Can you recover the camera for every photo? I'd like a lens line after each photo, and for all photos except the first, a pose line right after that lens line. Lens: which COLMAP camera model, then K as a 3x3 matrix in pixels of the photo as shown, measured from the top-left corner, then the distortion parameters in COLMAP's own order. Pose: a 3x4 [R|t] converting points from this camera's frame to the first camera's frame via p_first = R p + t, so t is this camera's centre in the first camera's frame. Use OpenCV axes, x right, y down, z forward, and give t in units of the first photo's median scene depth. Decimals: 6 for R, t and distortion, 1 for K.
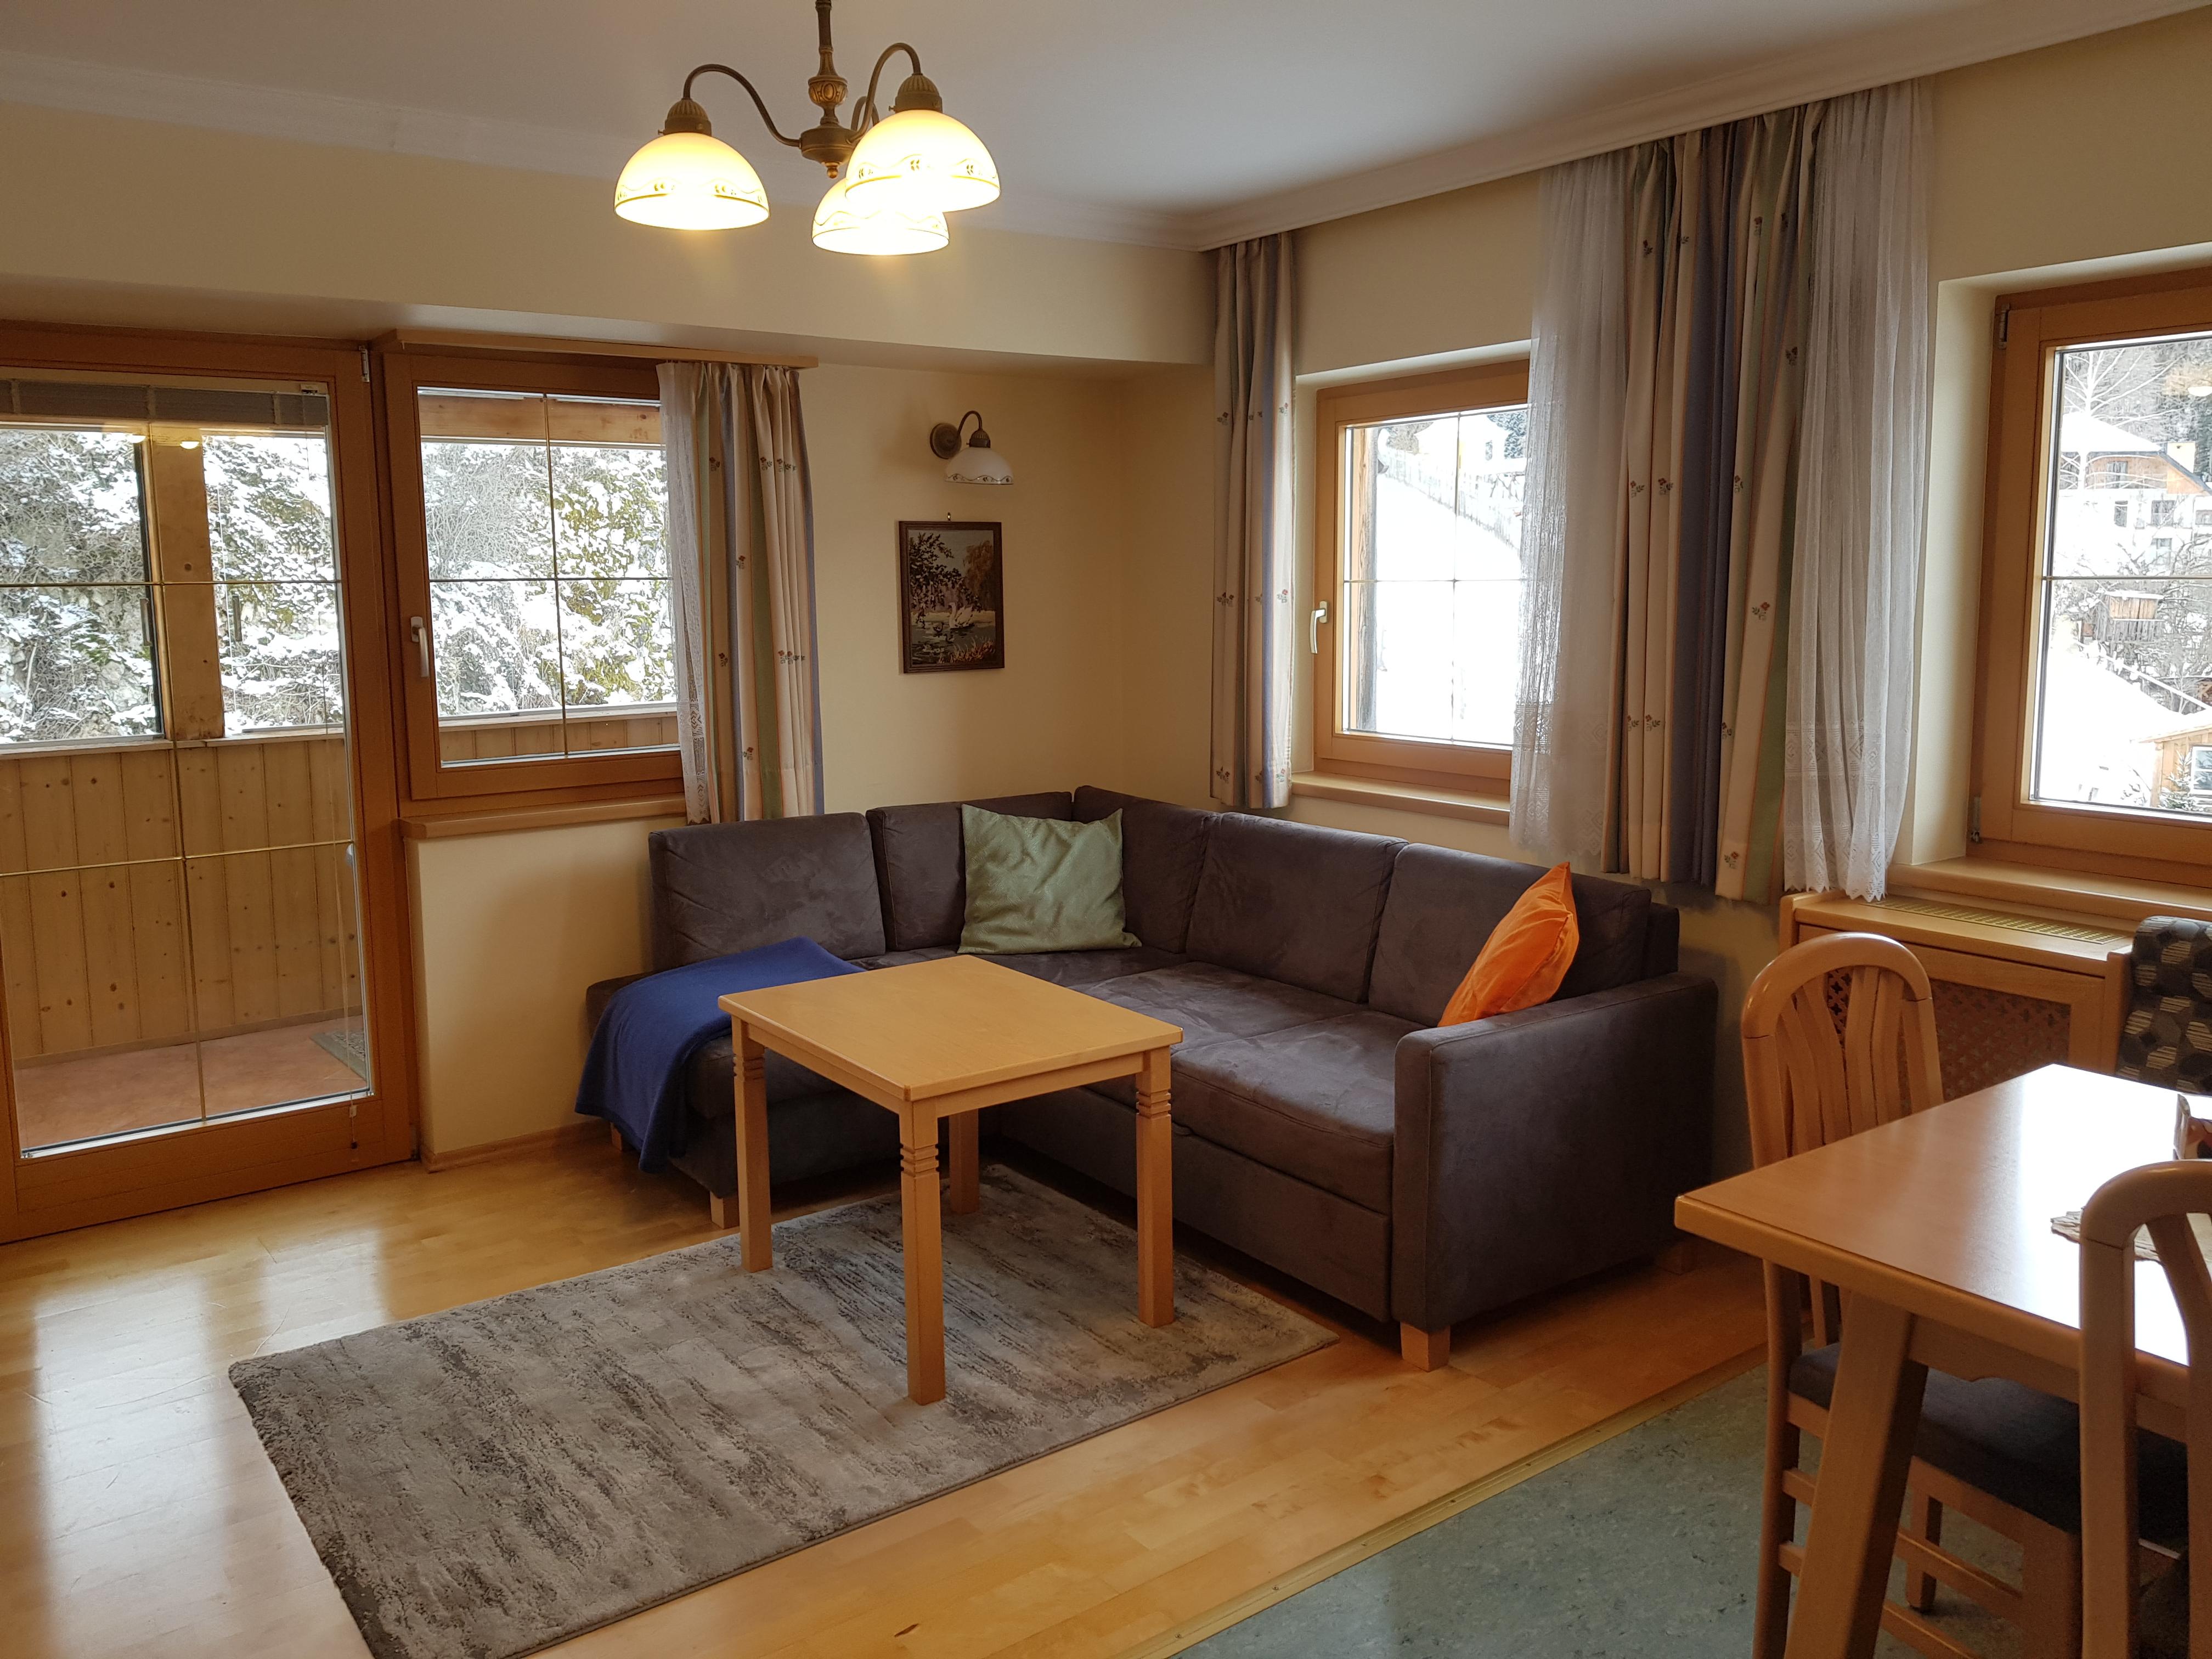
lens RADIAL K [[1680.4, 0, 1106.0], [0, 1680.4, 829.5], [0, 0, 1]] dist [-0.002212, -0.004657]
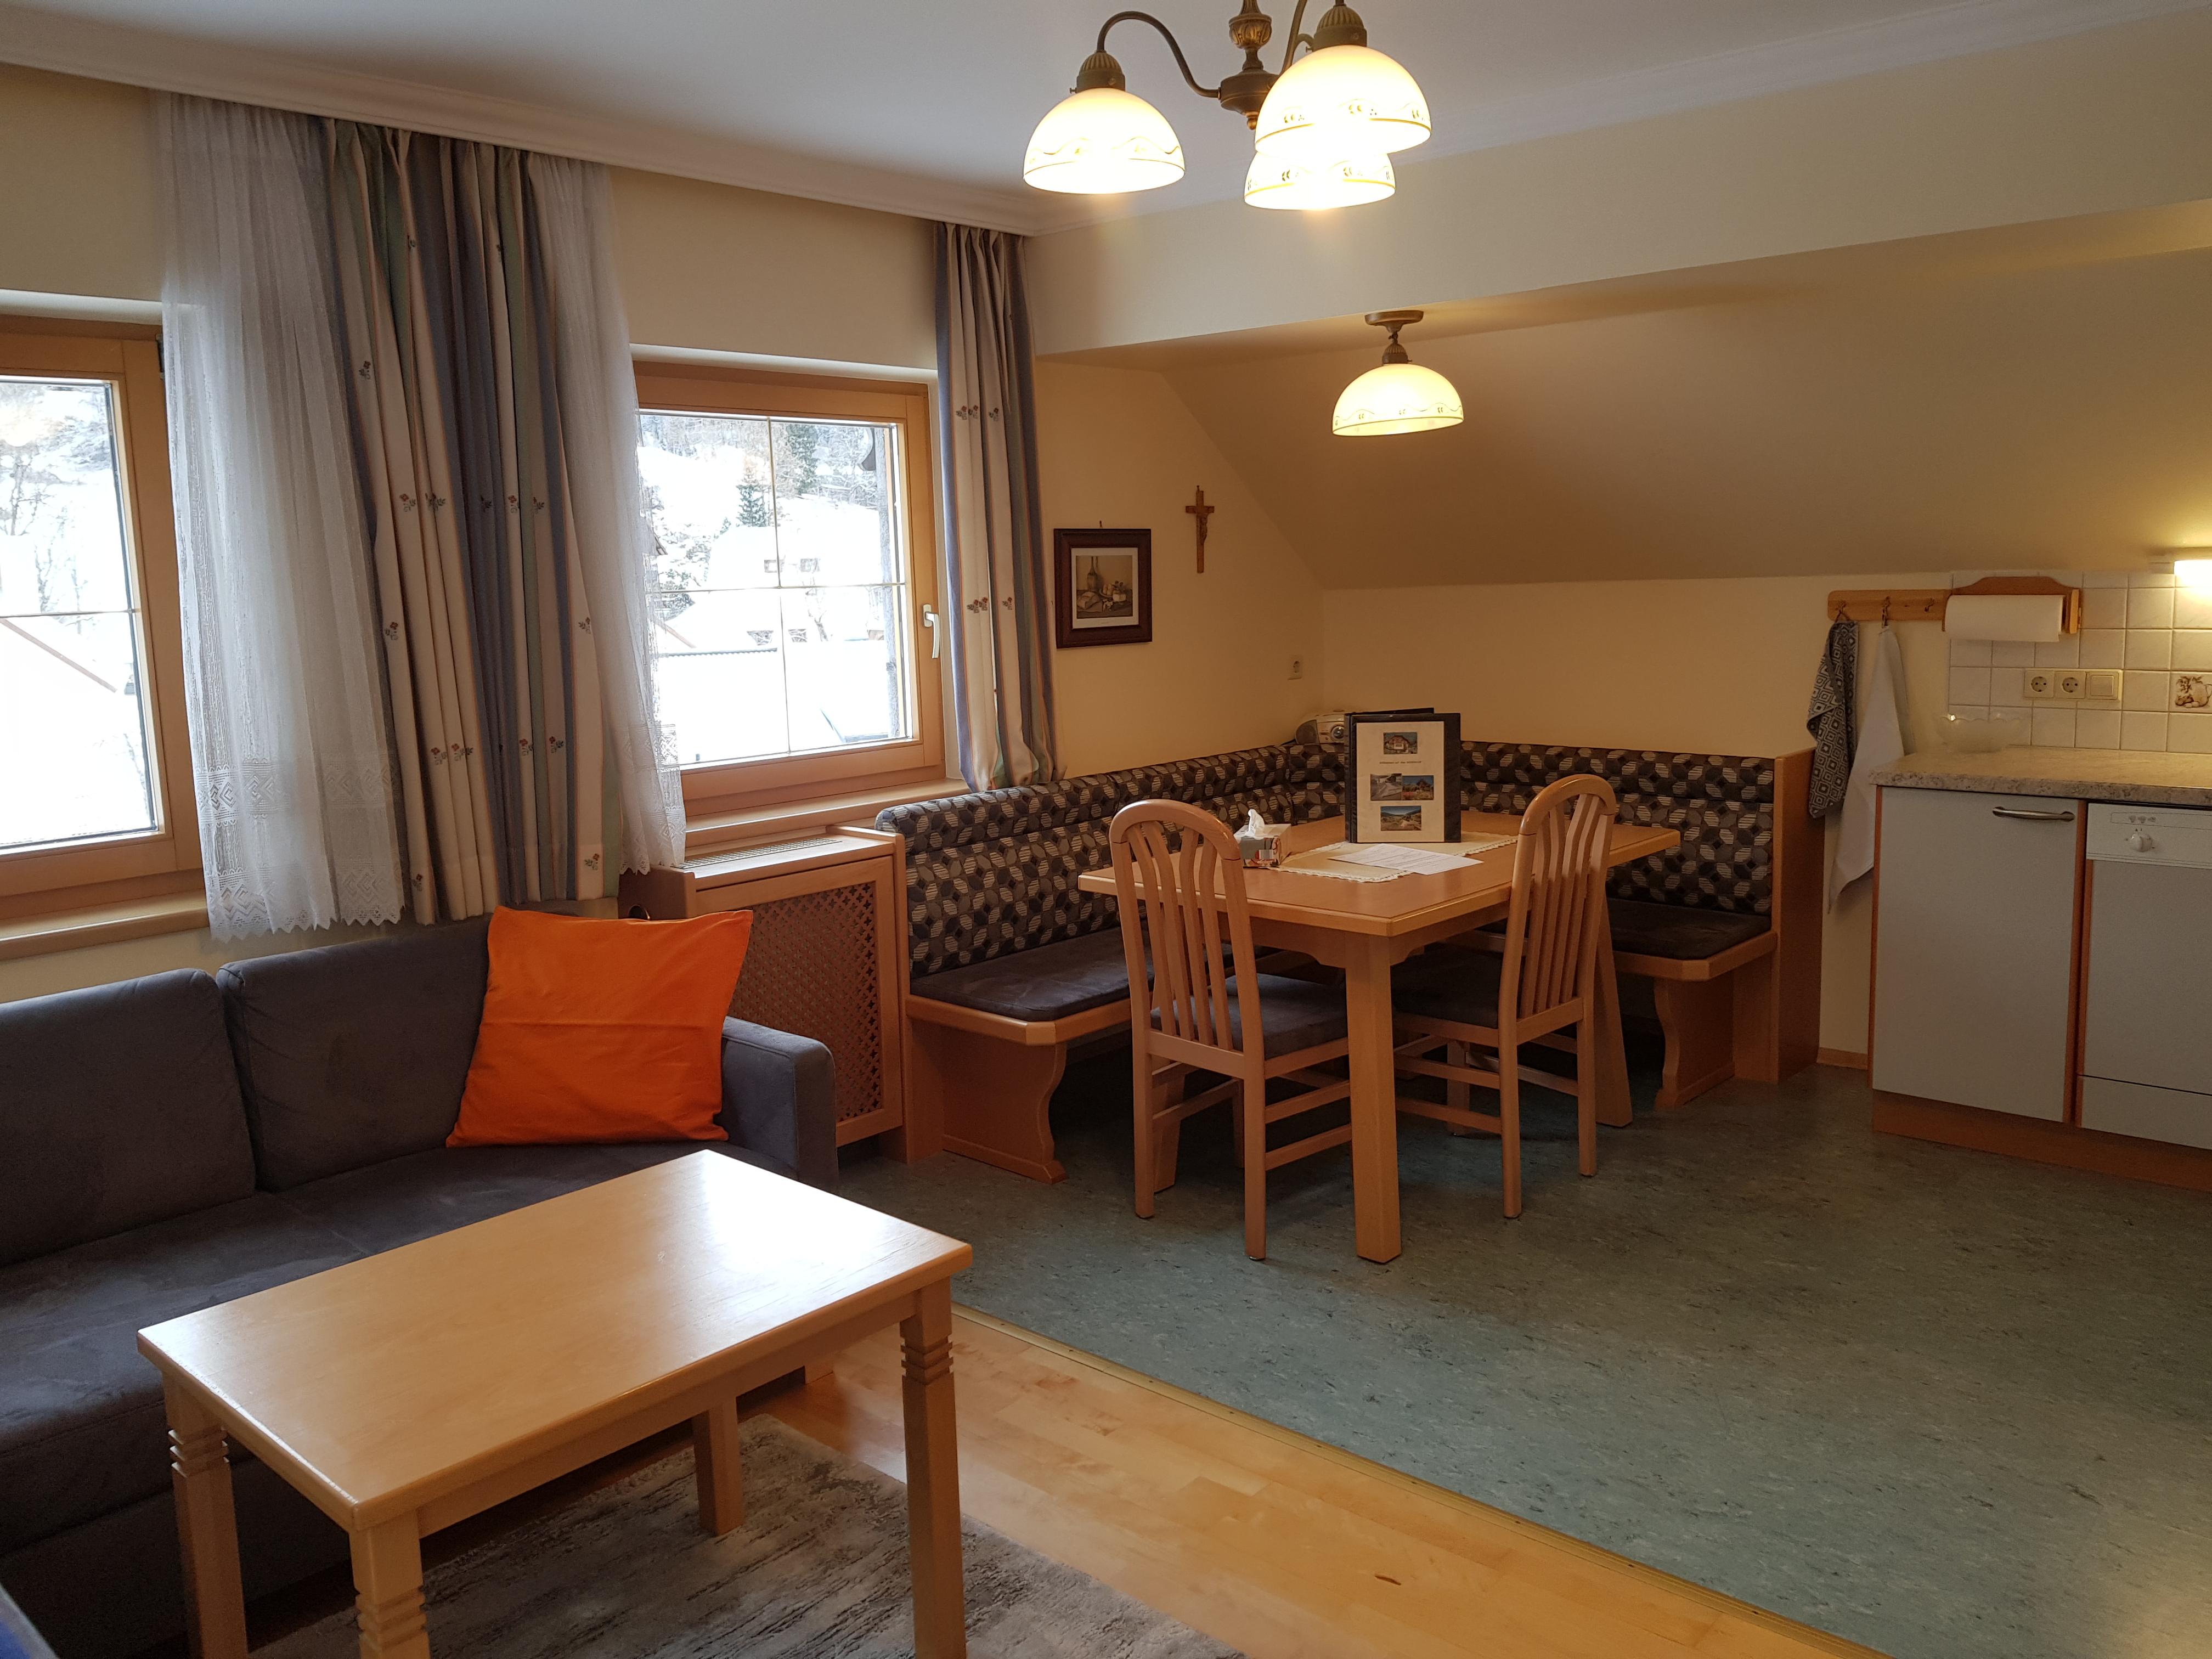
lens RADIAL K [[1680.4, 0, 1106.0], [0, 1680.4, 829.5], [0, 0, 1]] dist [-0.002212, -0.004657]
pose [[-0.202063, -0.140172, 0.969290, -0.735386], [0.177801, 0.968008, 0.177052, -0.135837], [-0.963098, 0.208116, -0.170676, 0.895350]]
